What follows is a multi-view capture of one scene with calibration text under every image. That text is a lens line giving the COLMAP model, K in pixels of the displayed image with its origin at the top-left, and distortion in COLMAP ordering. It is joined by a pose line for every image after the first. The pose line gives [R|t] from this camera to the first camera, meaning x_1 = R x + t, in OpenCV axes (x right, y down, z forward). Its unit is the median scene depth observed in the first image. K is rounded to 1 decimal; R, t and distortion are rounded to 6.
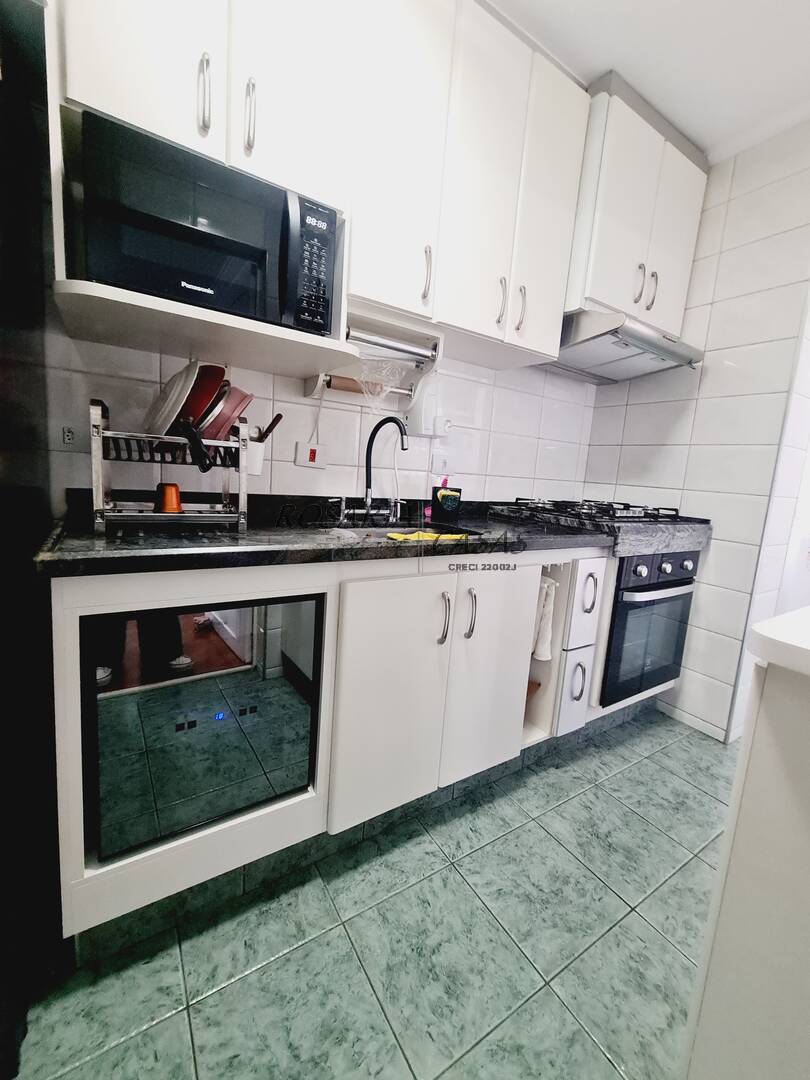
lens RADIAL K [[442.7, 0, 408.6], [0, 442.7, 530.6], [0, 0, 1]] dist [0.000222, -0.000203]
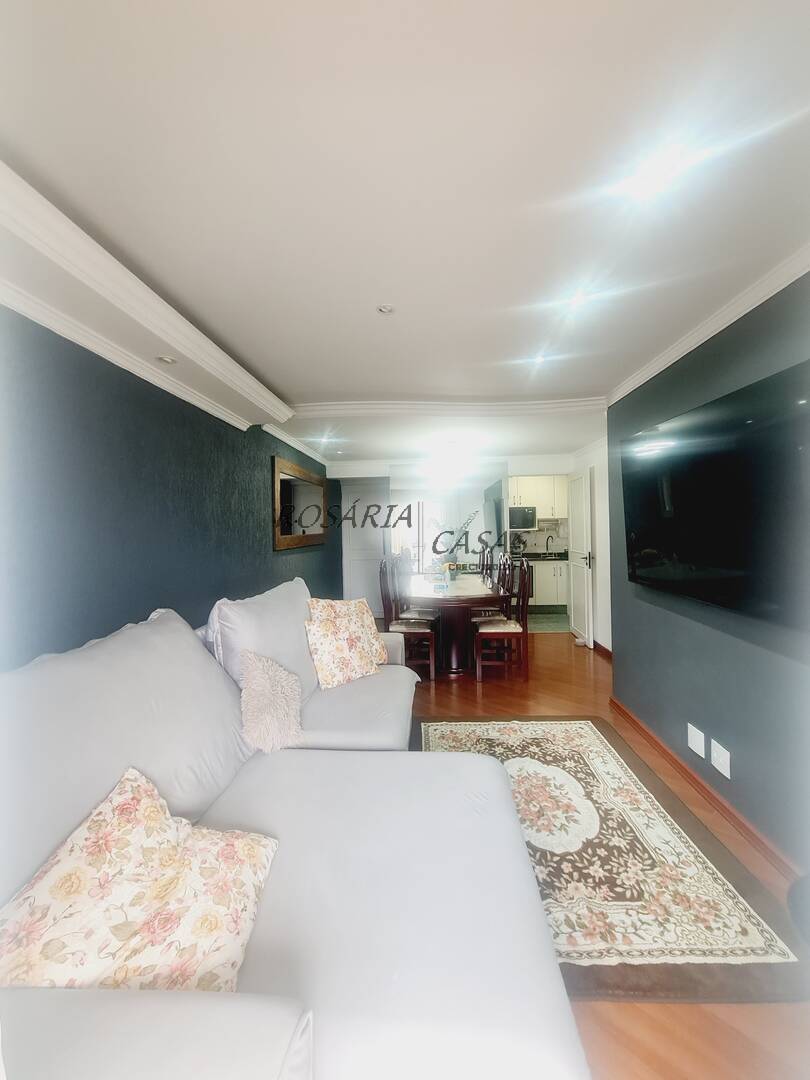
lens RADIAL K [[442.7, 0, 408.6], [0, 442.7, 530.6], [0, 0, 1]] dist [0.000222, -0.000203]
pose [[0.807253, -0.083396, -0.584284, 1.550424], [-0.007475, 0.988443, -0.151409, 0.438066], [0.590158, 0.126593, 0.797300, -3.811963]]
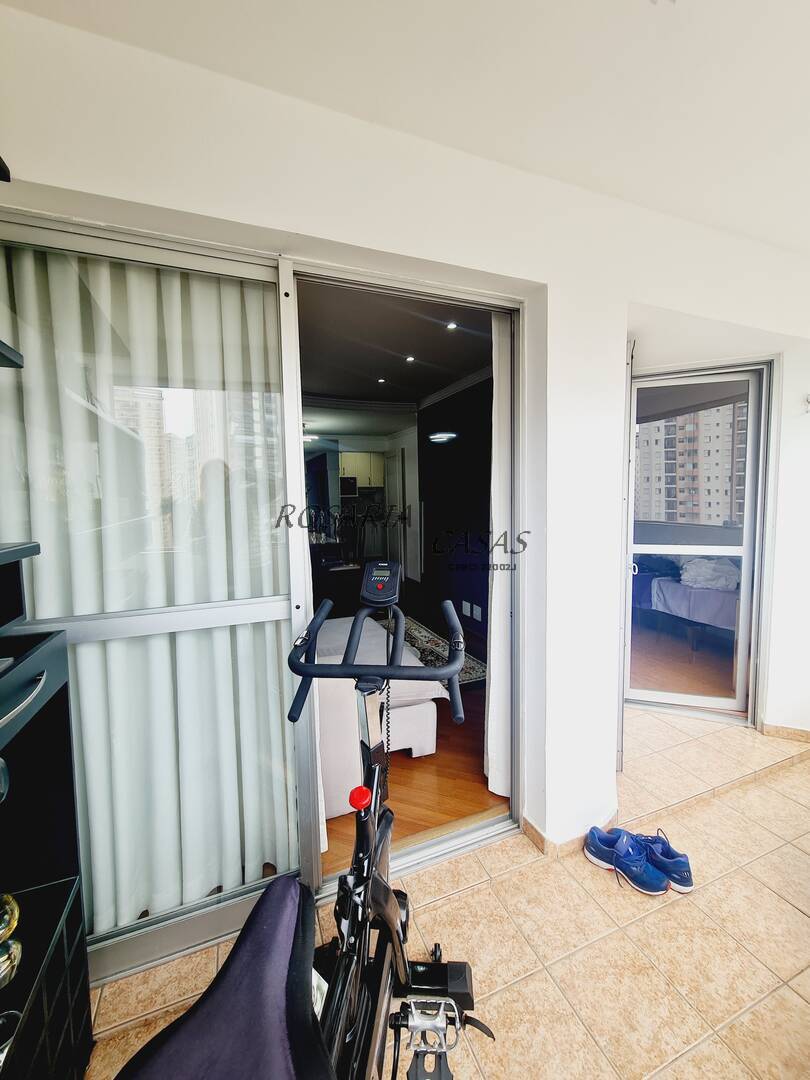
lens RADIAL K [[439.7, 0, 409.6], [0, 439.7, 531.8], [0, 0, 1]] dist [-0.000200, -0.000155]
pose [[0.978658, -0.076085, -0.190892, 1.613501], [0.063747, 0.995510, -0.069968, 0.614346], [0.195359, 0.056306, 0.979114, -4.722227]]
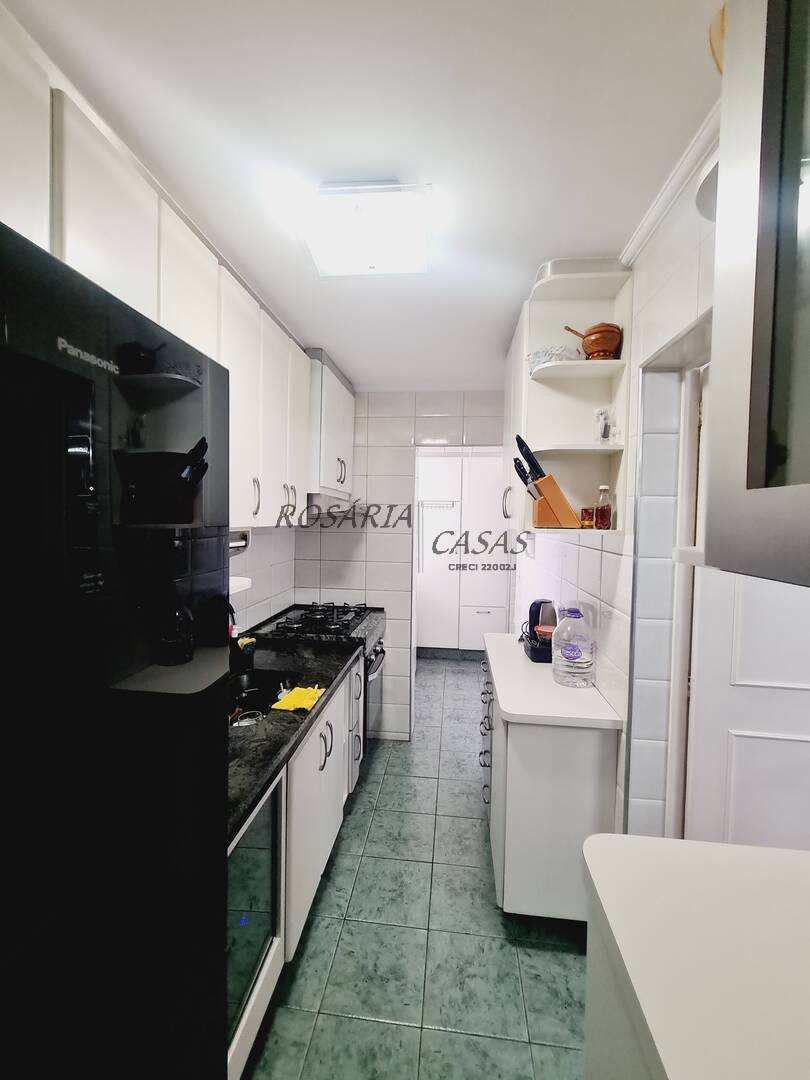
lens RADIAL K [[439.1, 0, 408.6], [0, 439.1, 531.8], [0, 0, 1]] dist [-0.000040, -0.001038]
pose [[0.629436, -0.086572, 0.772215, -0.594034], [0.138739, 0.990327, -0.002062, -0.353758], [-0.764567, 0.108434, 0.635358, -0.146894]]
